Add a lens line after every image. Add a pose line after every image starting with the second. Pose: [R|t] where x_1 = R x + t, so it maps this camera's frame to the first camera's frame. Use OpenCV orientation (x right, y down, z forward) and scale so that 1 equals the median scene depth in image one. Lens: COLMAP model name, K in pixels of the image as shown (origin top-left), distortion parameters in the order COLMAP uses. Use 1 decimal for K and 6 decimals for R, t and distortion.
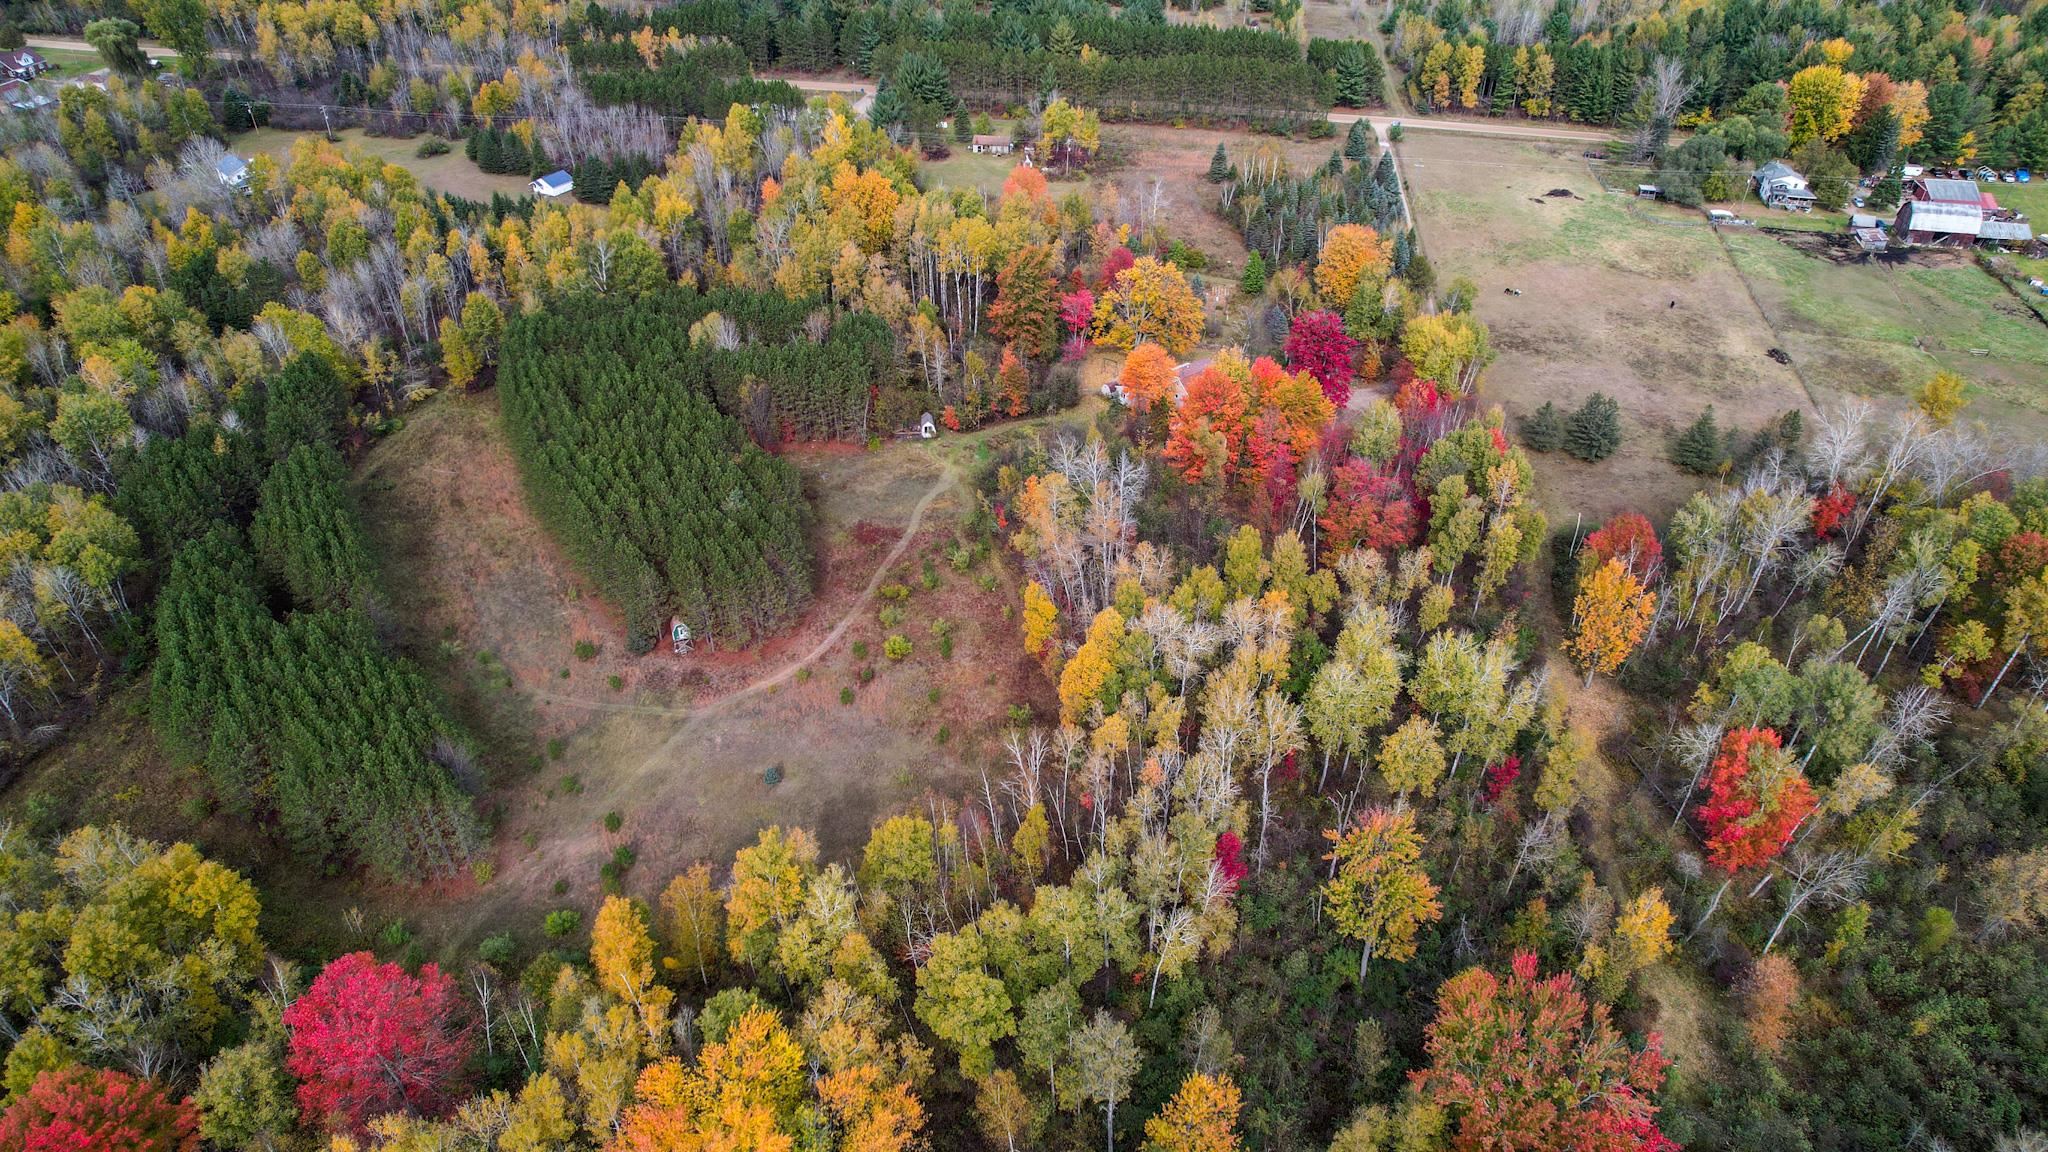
lens RADIAL K [[1313.9, 0, 1019.5], [0, 1313.9, 578.0], [0, 0, 1]] dist [-0.072264, 0.061718]
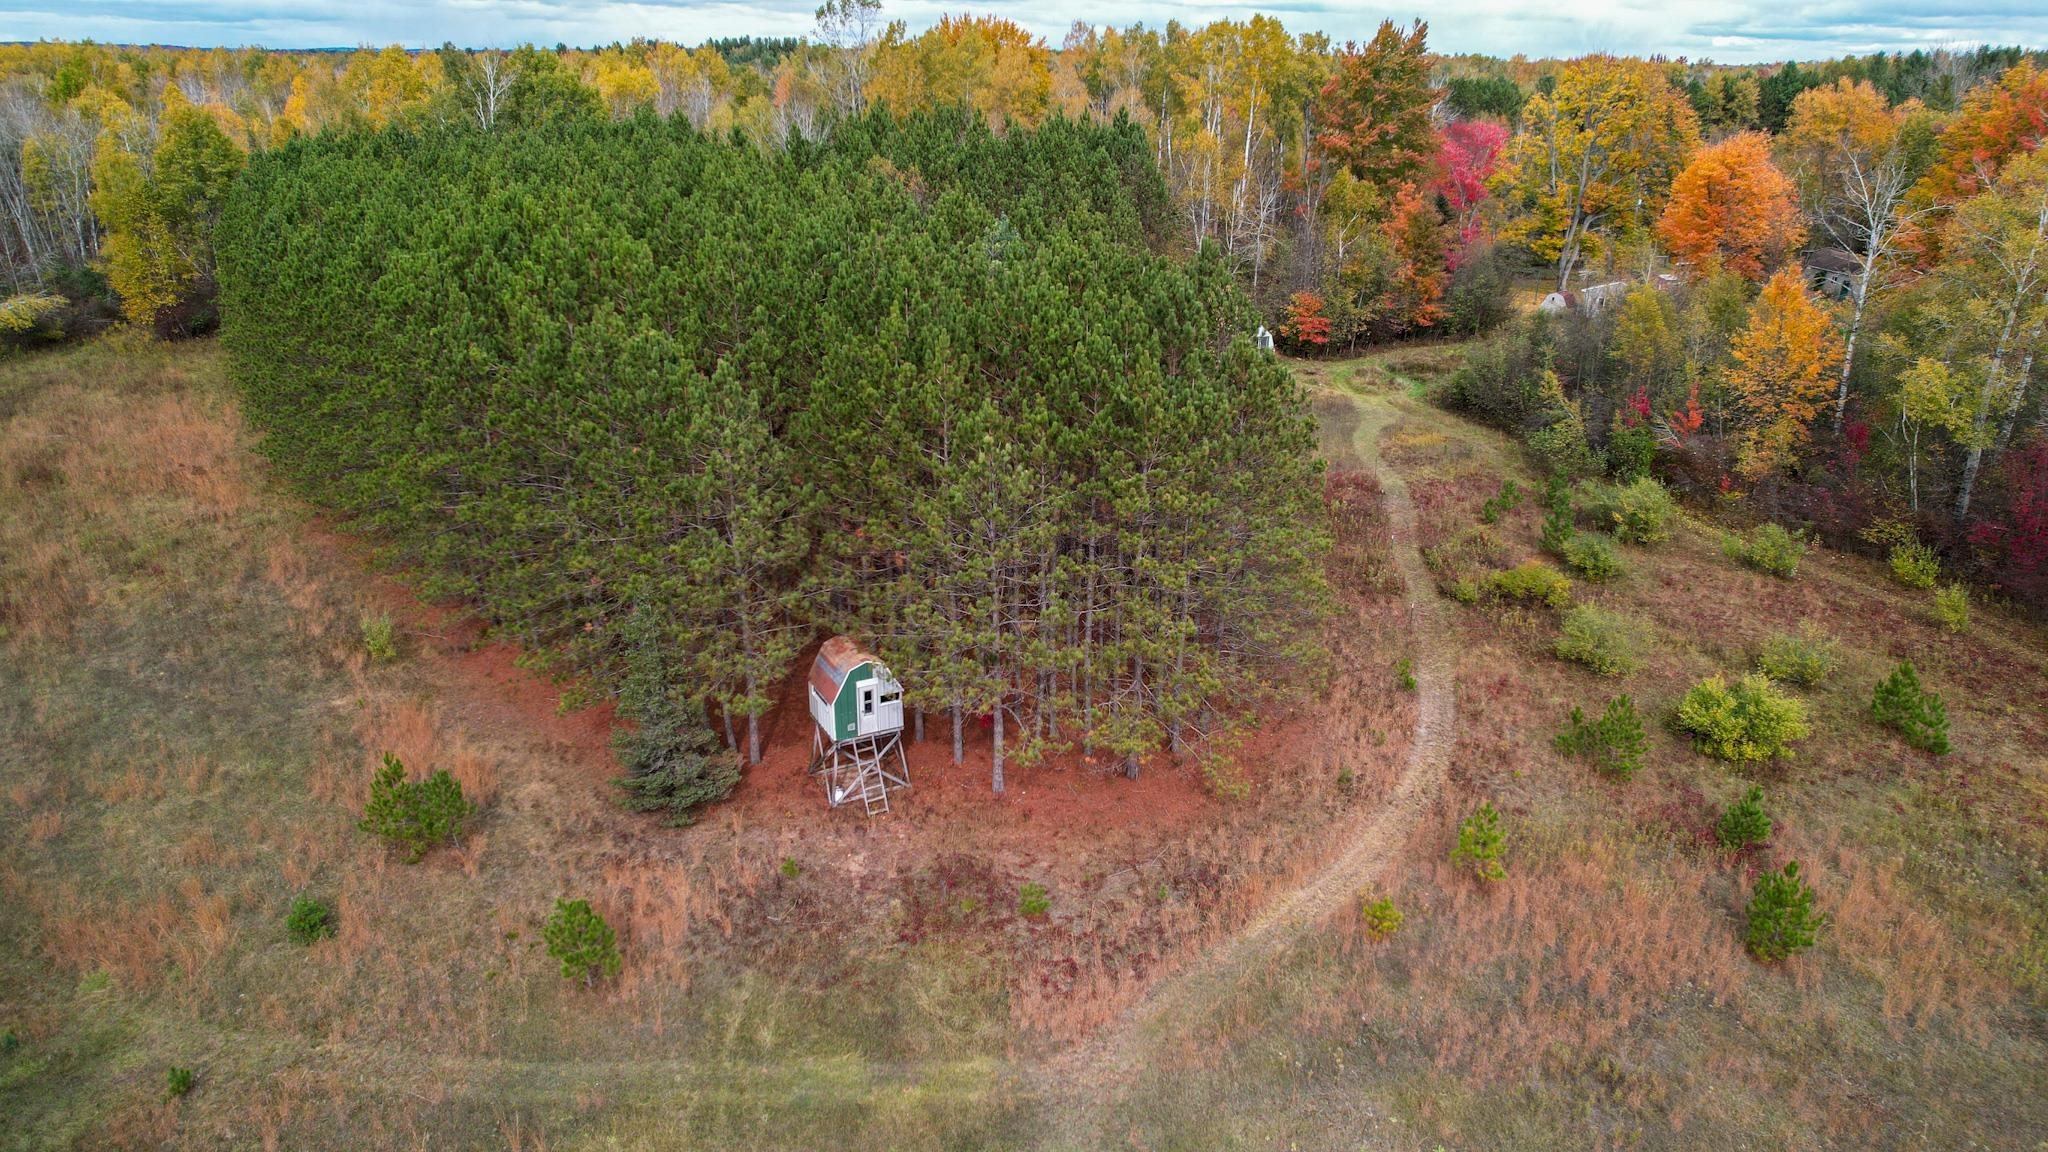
lens RADIAL K [[1313.9, 0, 1016.0], [0, 1313.9, 576.9], [0, 0, 1]] dist [-0.072264, 0.061718]
pose [[0.993247, -0.043401, 0.107600, -0.241917], [0.068055, 0.969040, -0.237341, 0.071418], [-0.093968, 0.243061, 0.965449, 0.730786]]
